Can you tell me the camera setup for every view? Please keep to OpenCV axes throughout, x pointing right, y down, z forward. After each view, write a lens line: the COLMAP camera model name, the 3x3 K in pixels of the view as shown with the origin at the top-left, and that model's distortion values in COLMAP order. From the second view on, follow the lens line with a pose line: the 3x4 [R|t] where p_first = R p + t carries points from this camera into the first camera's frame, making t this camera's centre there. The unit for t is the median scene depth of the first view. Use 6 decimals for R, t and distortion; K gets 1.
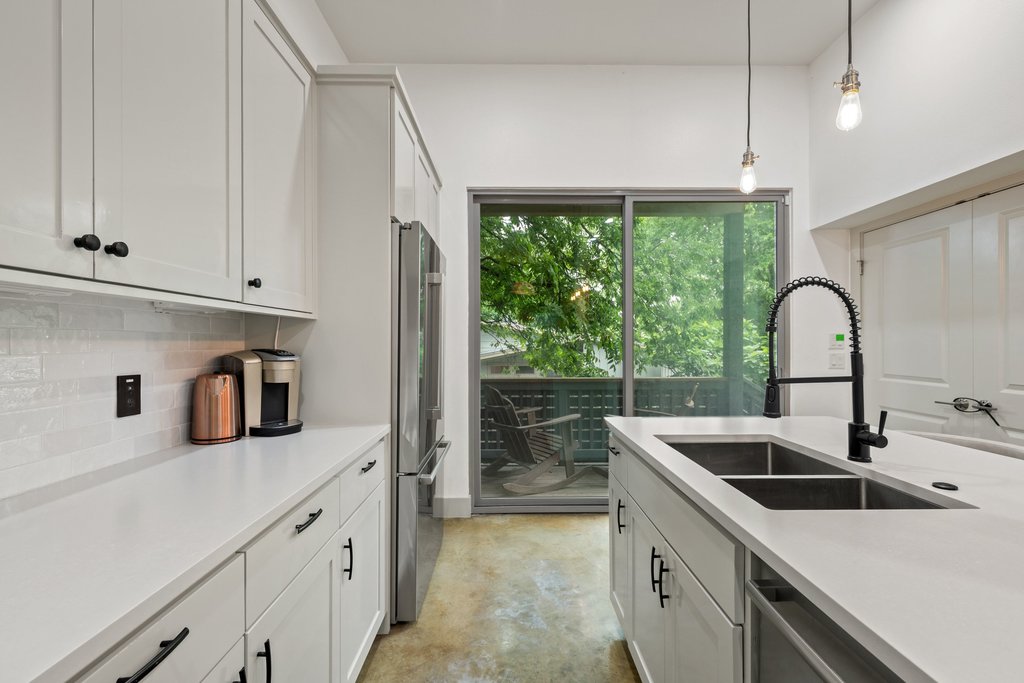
lens RADIAL K [[451.3, 0, 512.0], [0, 451.3, 341.5], [0, 0, 1]] dist [0.000359, 0.000181]
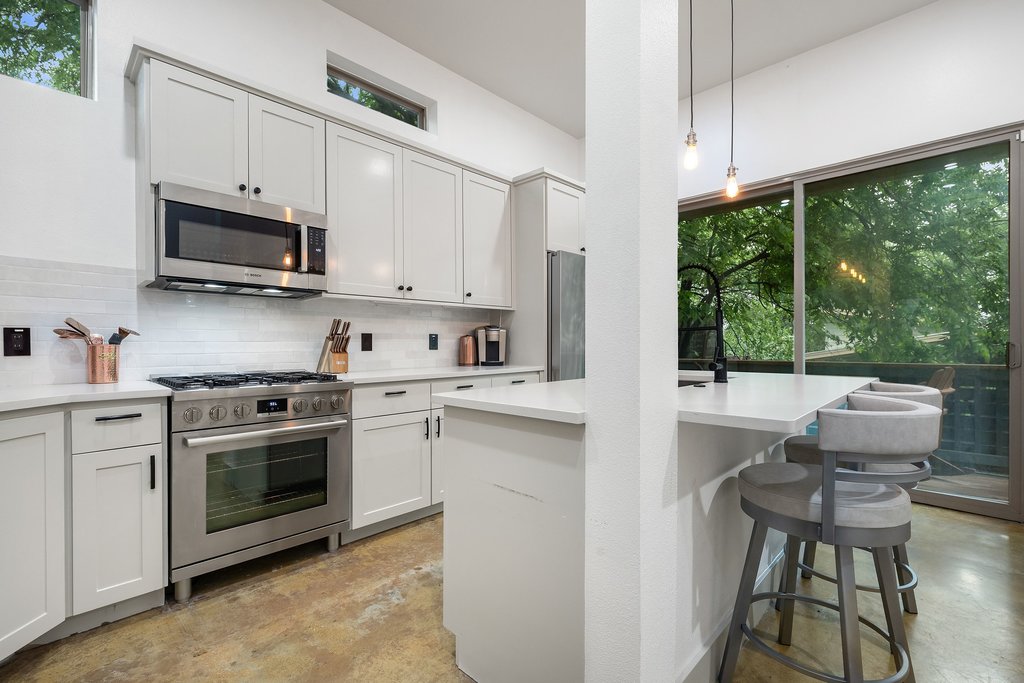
lens RADIAL K [[451.3, 0, 512.0], [0, 451.3, 341.5], [0, 0, 1]] dist [0.000359, 0.000181]
pose [[0.707468, -0.003955, -0.706735, 0.593223], [0.005259, 0.999986, -0.000331, 0.054751], [0.706726, -0.003483, 0.707479, -0.236370]]
